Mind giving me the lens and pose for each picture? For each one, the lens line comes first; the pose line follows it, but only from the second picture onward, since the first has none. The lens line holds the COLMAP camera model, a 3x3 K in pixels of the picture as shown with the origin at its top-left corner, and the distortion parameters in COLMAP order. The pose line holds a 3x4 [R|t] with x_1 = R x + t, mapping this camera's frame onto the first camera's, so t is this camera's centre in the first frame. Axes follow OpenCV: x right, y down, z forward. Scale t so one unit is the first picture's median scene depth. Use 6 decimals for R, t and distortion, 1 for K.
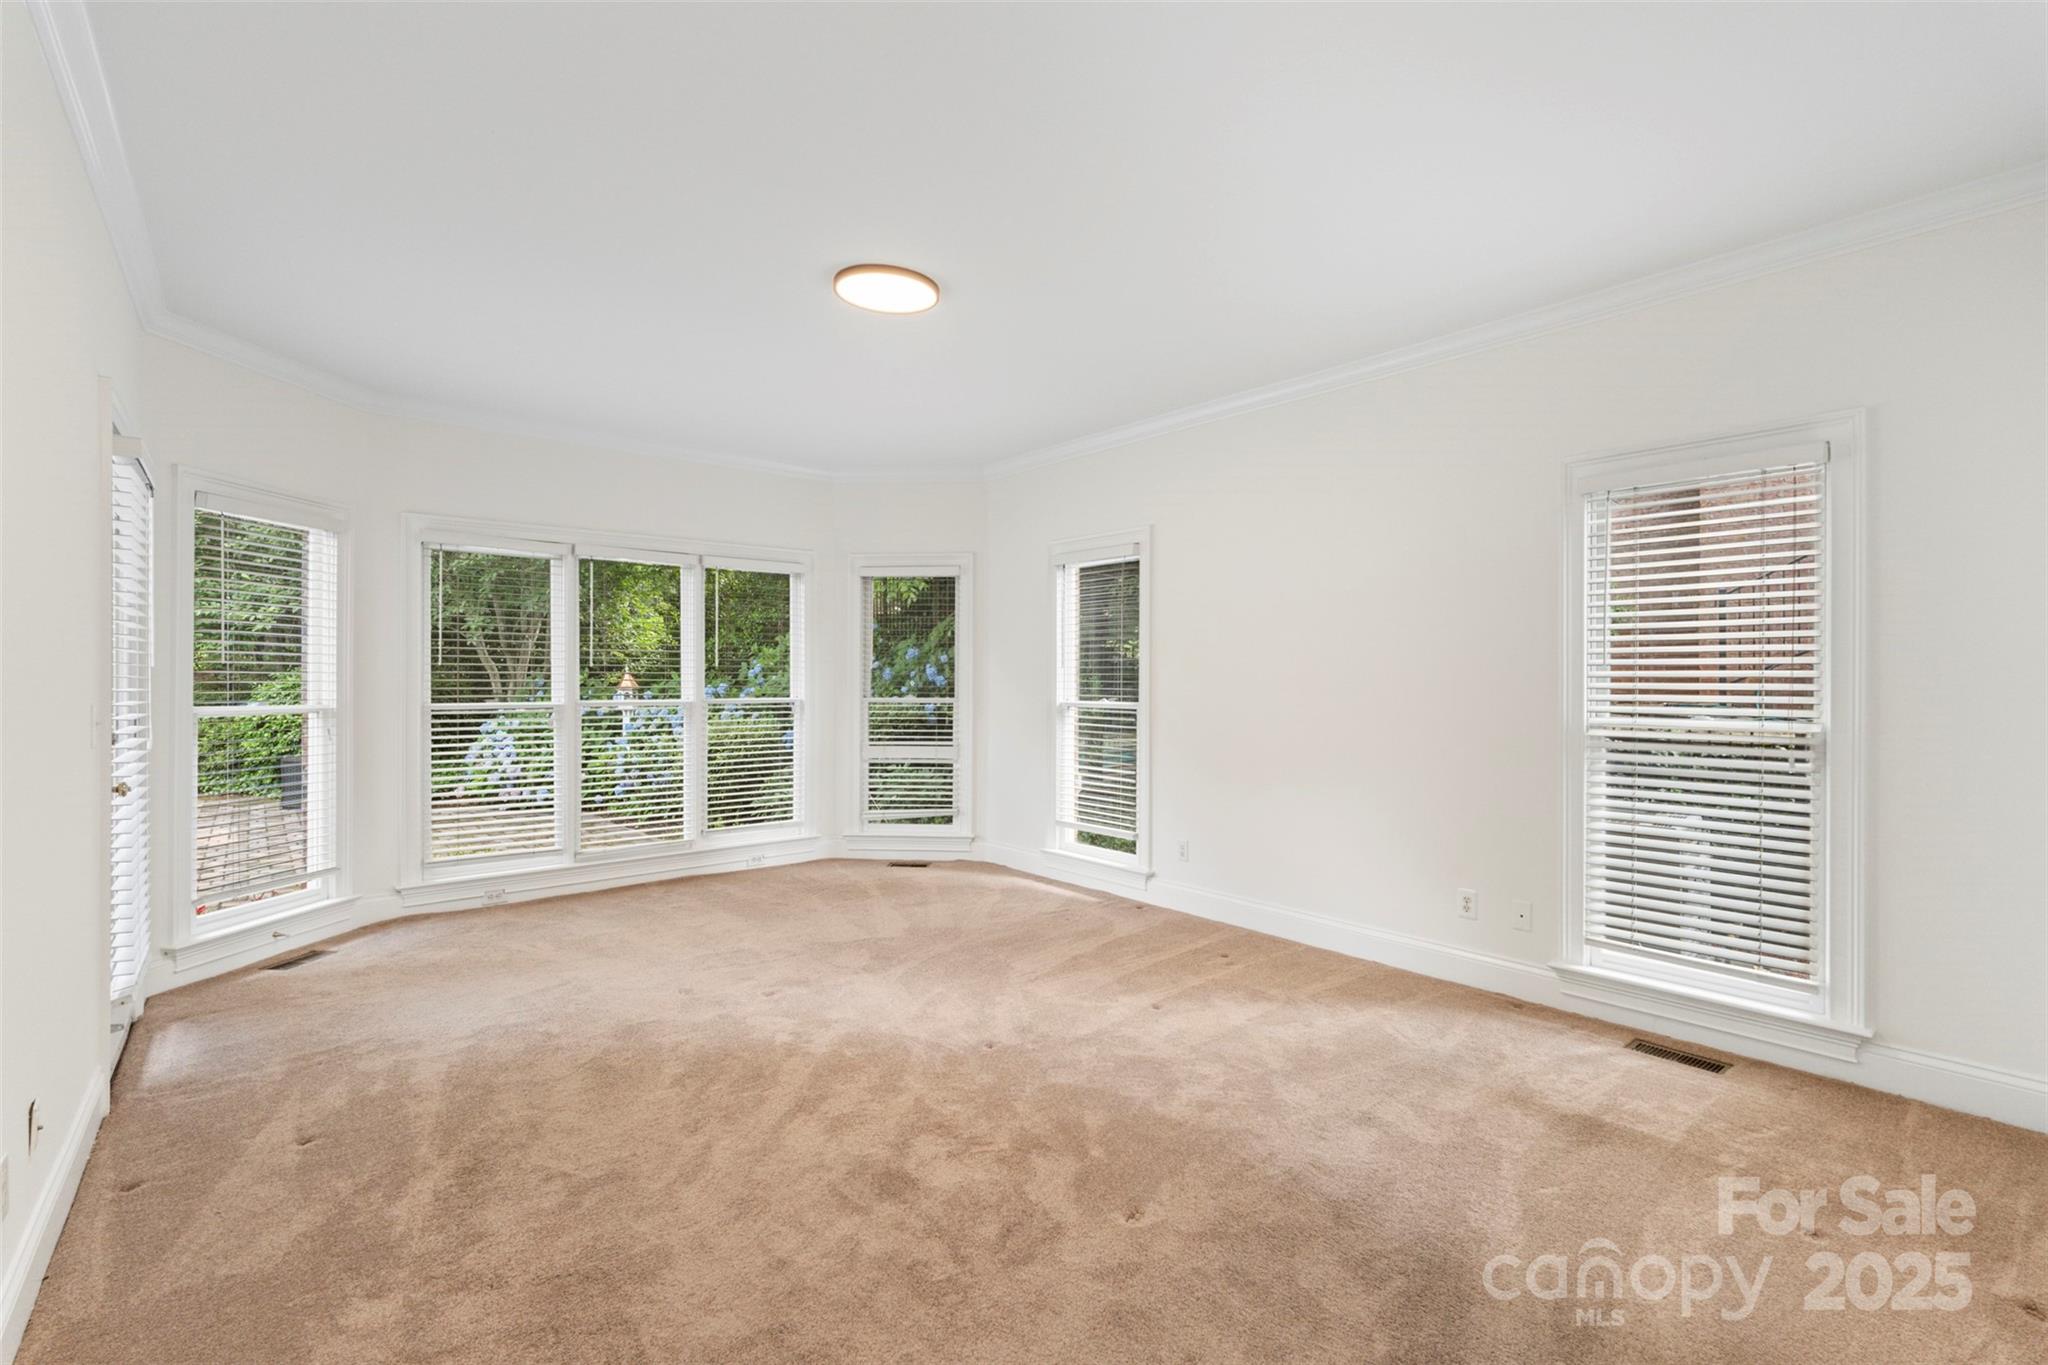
lens RADIAL K [[910.0, 0, 1024.2], [0, 910.0, 678.0], [0, 0, 1]] dist [-0.001793, 0.000421]
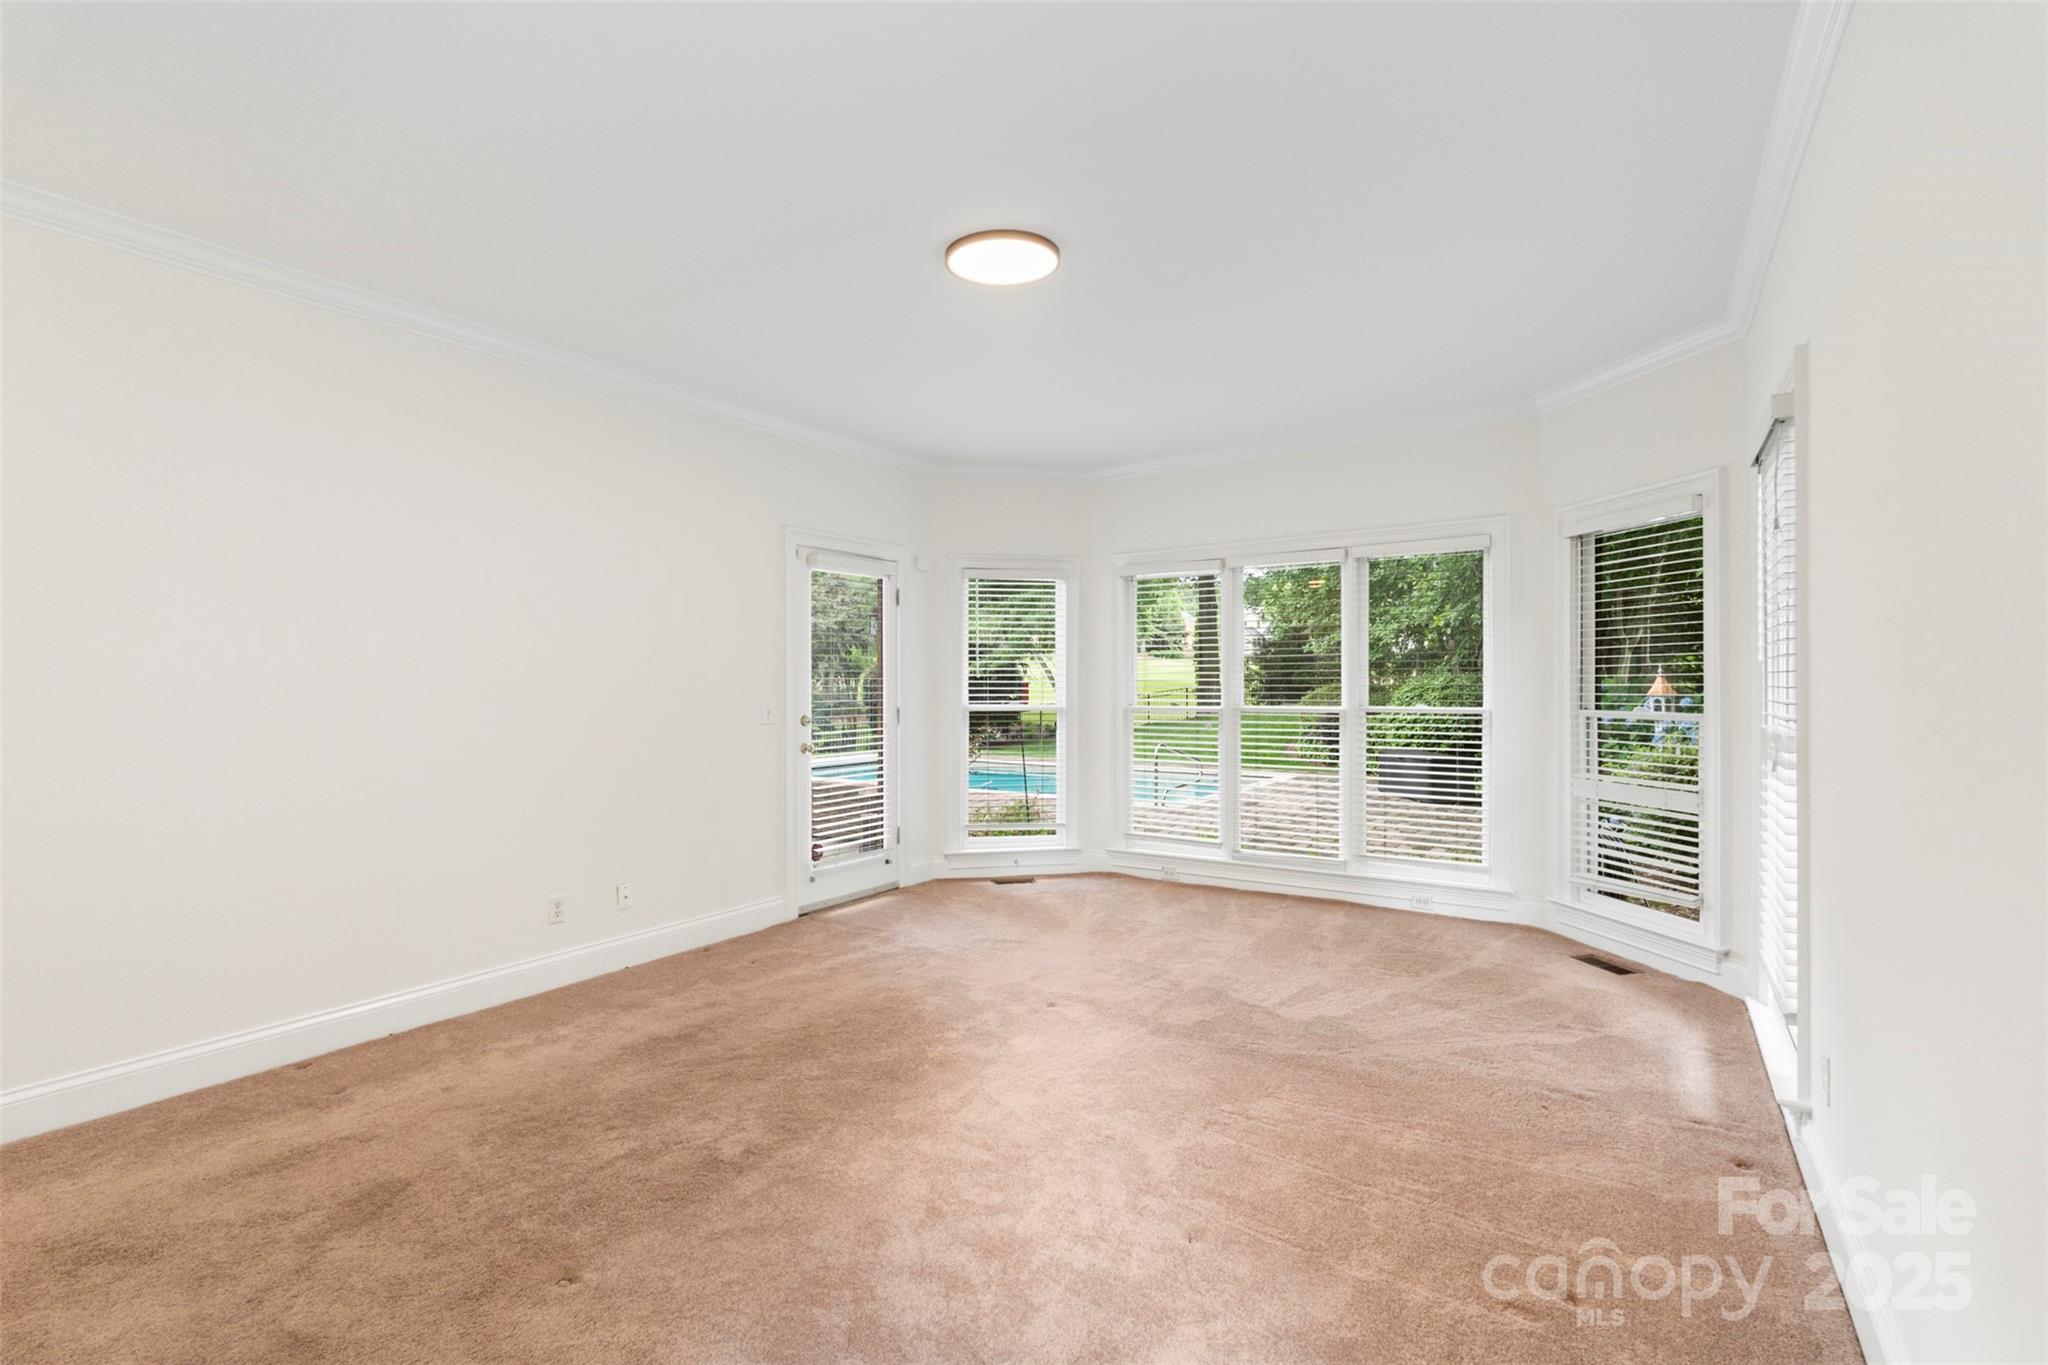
lens RADIAL K [[910.0, 0, 1024.2], [0, 910.0, 678.0], [0, 0, 1]] dist [-0.001793, 0.000421]
pose [[0.291041, -0.003239, -0.956705, 0.462484], [0.005260, 0.999985, -0.001785, -0.008877], [0.956696, -0.004513, 0.291054, 0.462114]]
